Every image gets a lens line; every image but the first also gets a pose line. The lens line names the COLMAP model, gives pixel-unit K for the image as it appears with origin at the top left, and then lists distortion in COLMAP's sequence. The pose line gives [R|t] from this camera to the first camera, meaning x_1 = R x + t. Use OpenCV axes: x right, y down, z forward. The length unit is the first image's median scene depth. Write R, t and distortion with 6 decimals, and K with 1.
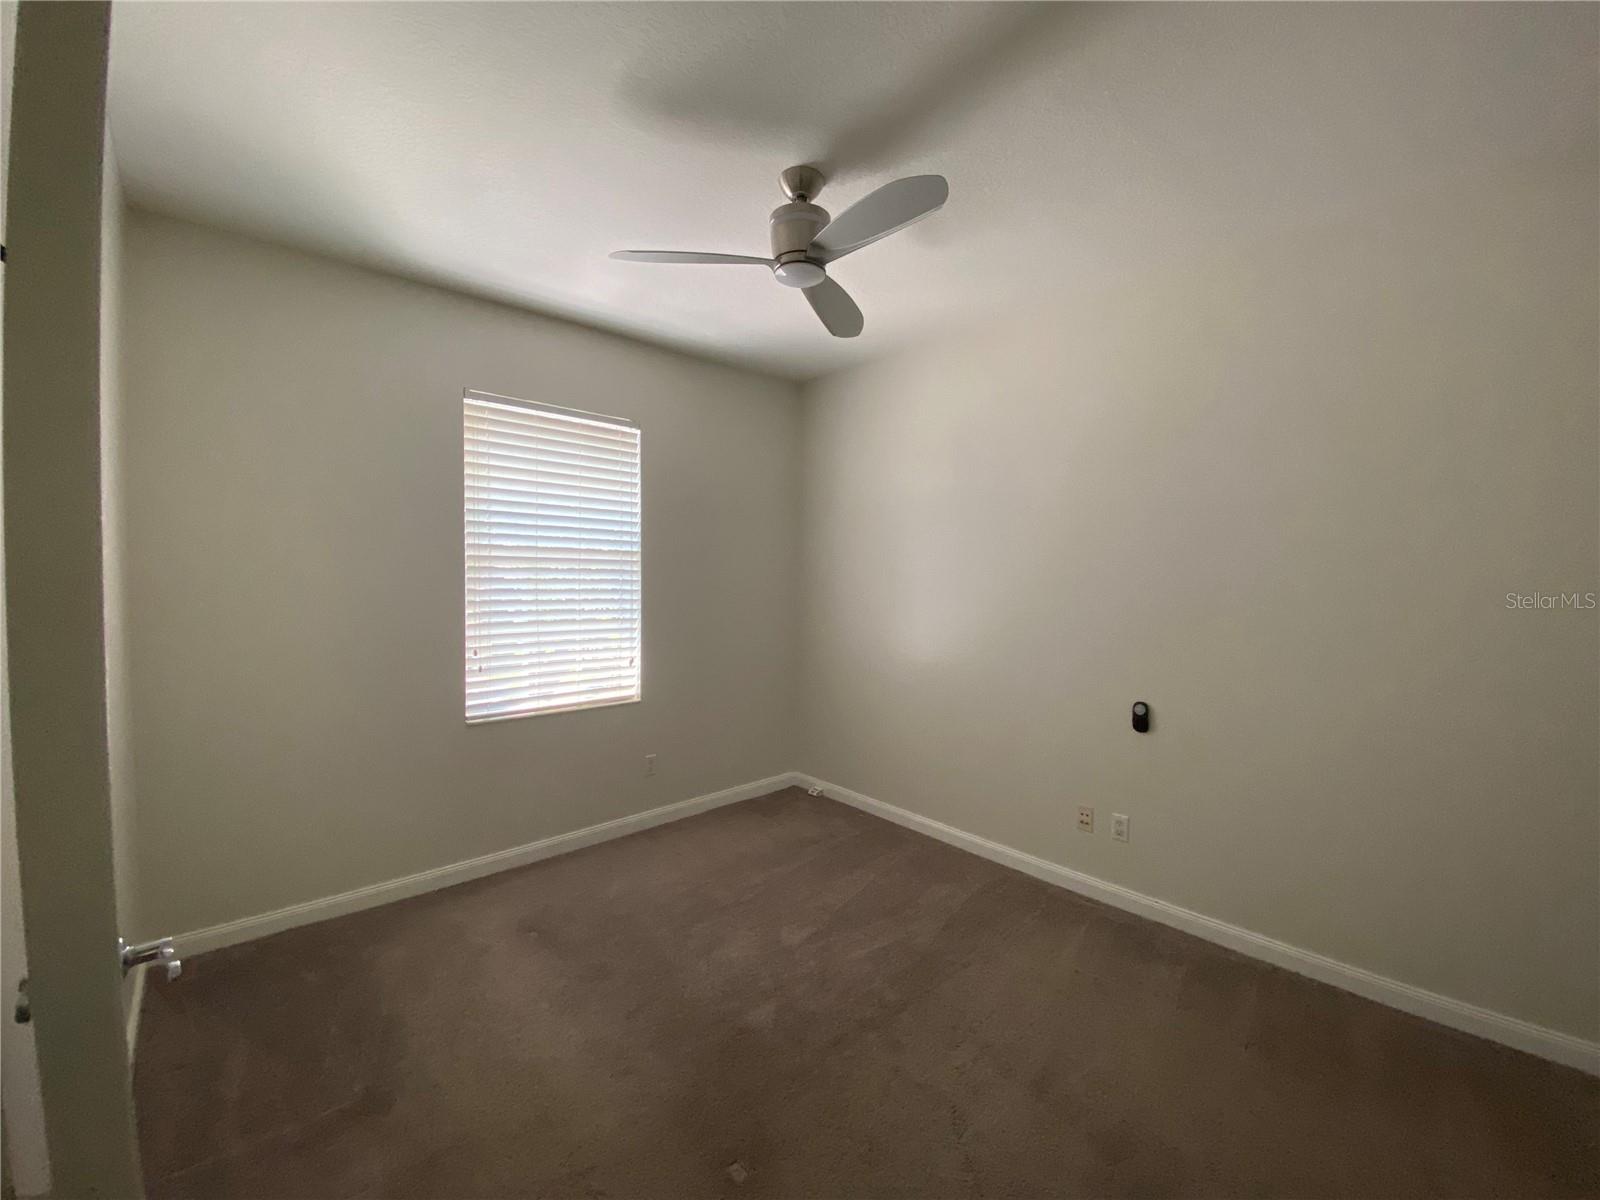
lens RADIAL K [[648.8, 0, 806.2], [0, 648.8, 601.2], [0, 0, 1]] dist [-0.000477, -0.000044]
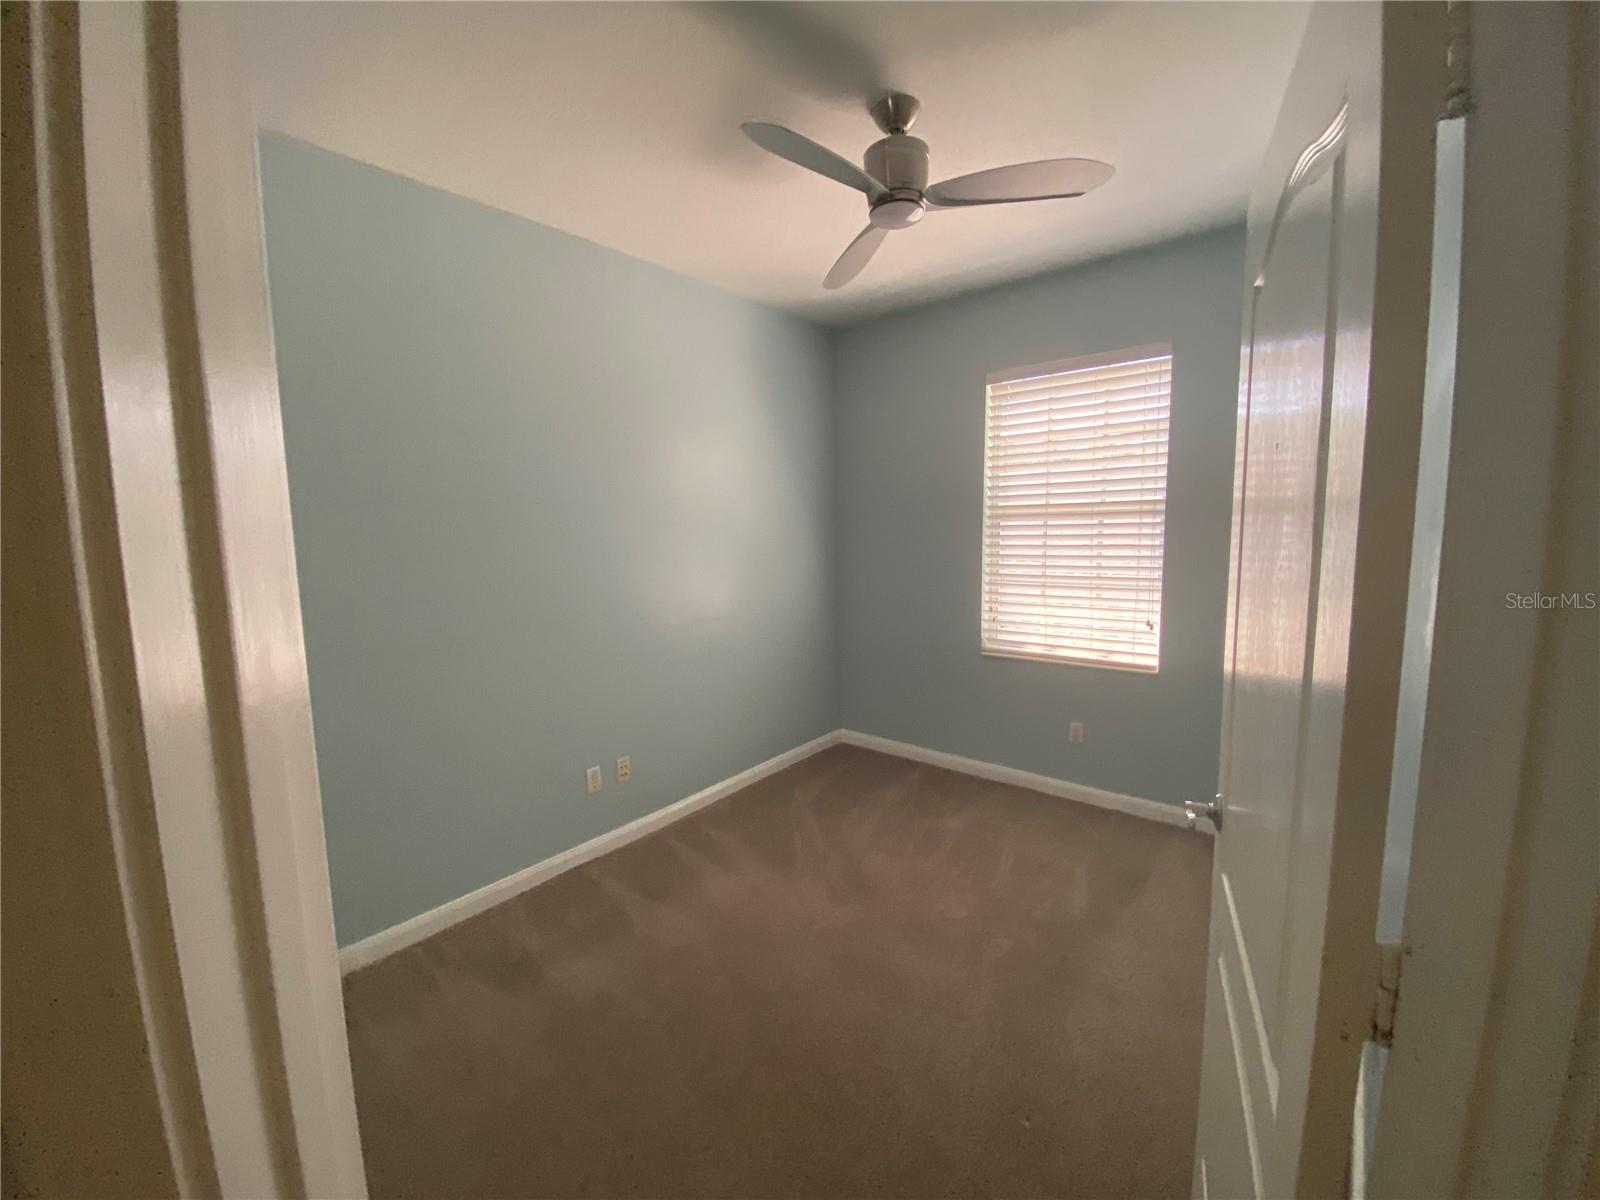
lens RADIAL K [[648.8, 0, 806.2], [0, 648.8, 601.2], [0, 0, 1]] dist [-0.000477, -0.000044]
pose [[0.091095, 0.091285, -0.991649, 0.557832], [-0.014752, 0.995804, 0.090313, -0.013665], [0.995733, 0.006401, 0.092059, 0.462315]]
